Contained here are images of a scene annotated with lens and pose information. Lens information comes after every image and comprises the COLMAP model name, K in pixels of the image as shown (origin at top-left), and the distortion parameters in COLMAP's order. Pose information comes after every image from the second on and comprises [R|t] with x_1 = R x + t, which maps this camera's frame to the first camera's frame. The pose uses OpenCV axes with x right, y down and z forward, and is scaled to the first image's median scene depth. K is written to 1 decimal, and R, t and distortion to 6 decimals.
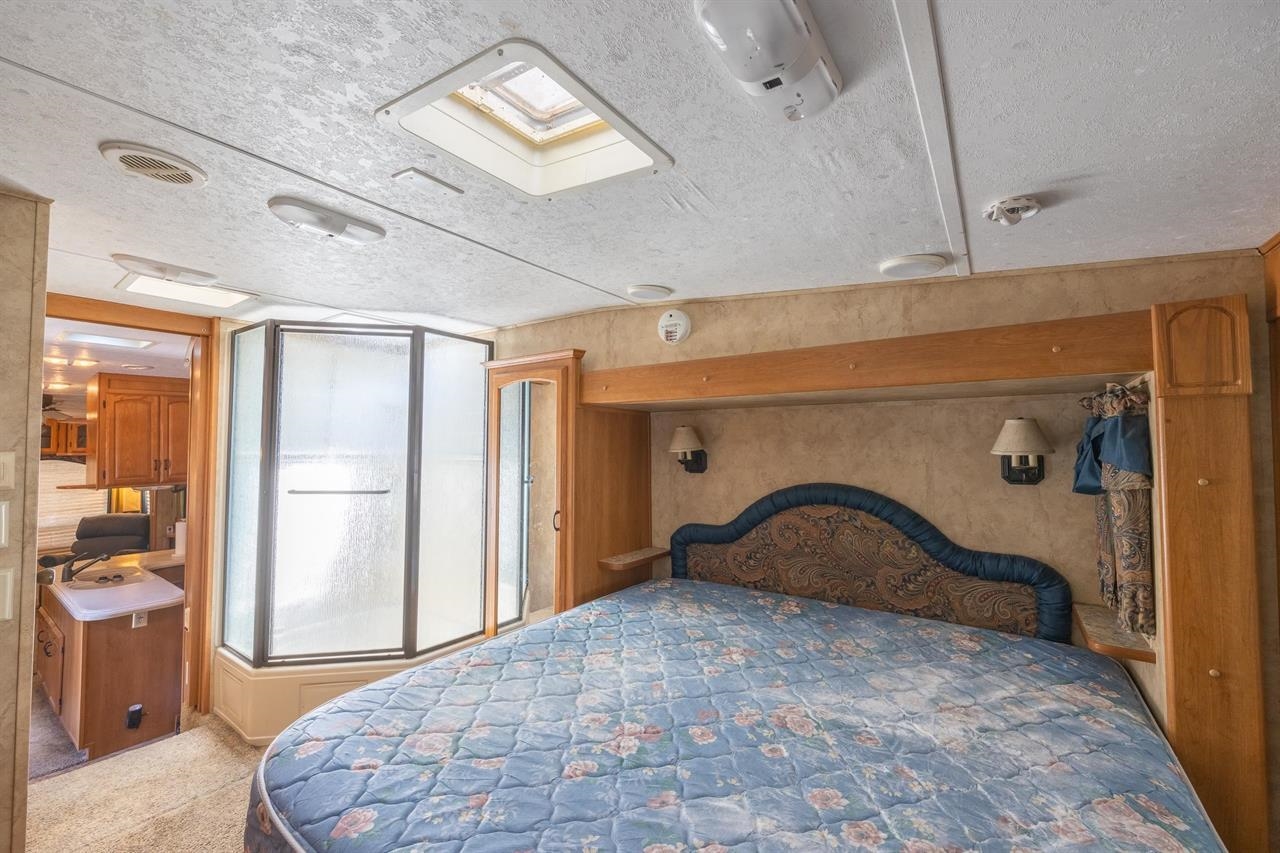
lens RADIAL K [[511.7, 0, 637.0], [0, 511.7, 427.8], [0, 0, 1]] dist [-0.002947, 0.000343]
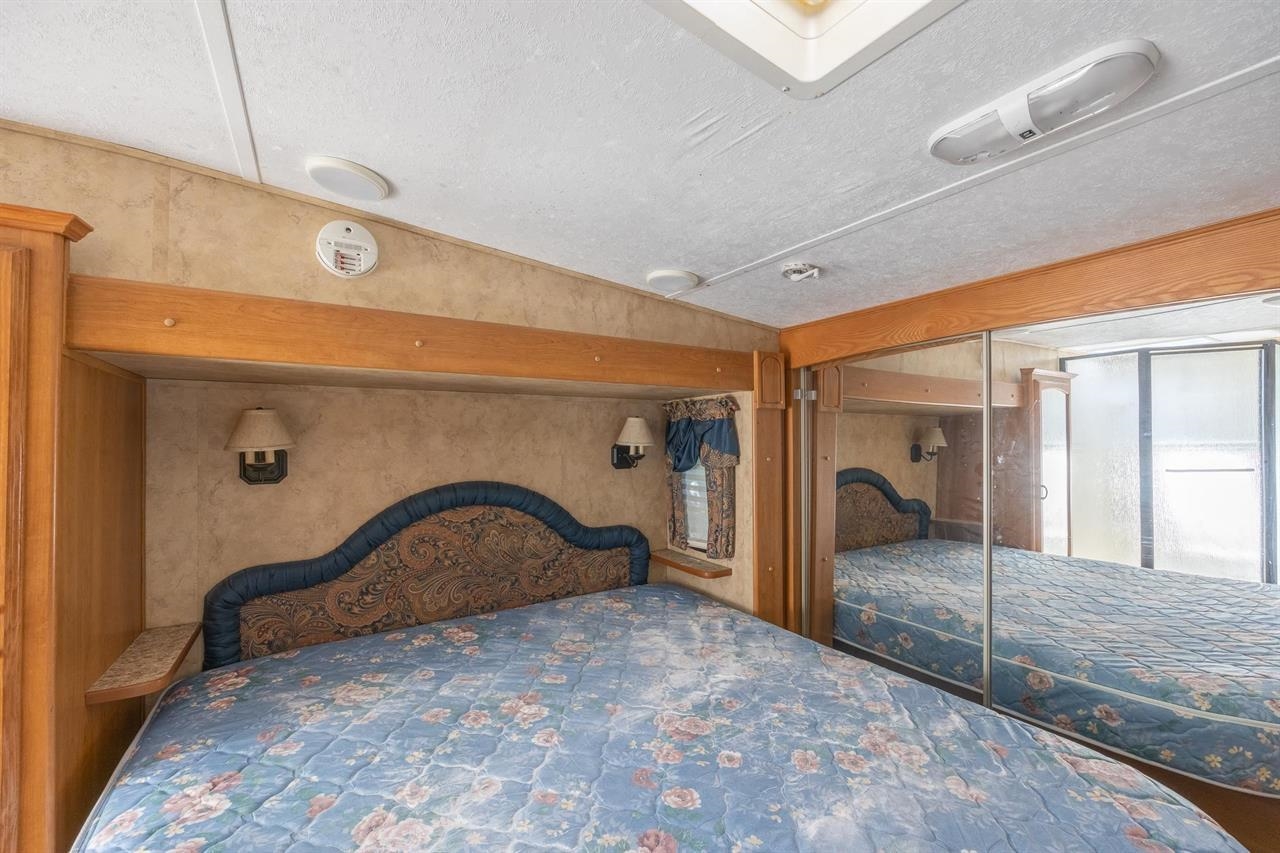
lens RADIAL K [[511.7, 0, 637.0], [0, 511.7, 427.8], [0, 0, 1]] dist [-0.002947, 0.000343]
pose [[0.375309, 0.015361, 0.926772, -0.381443], [-0.028081, 0.999592, -0.005196, 0.013458], [-0.926474, -0.024074, 0.375588, 0.452676]]
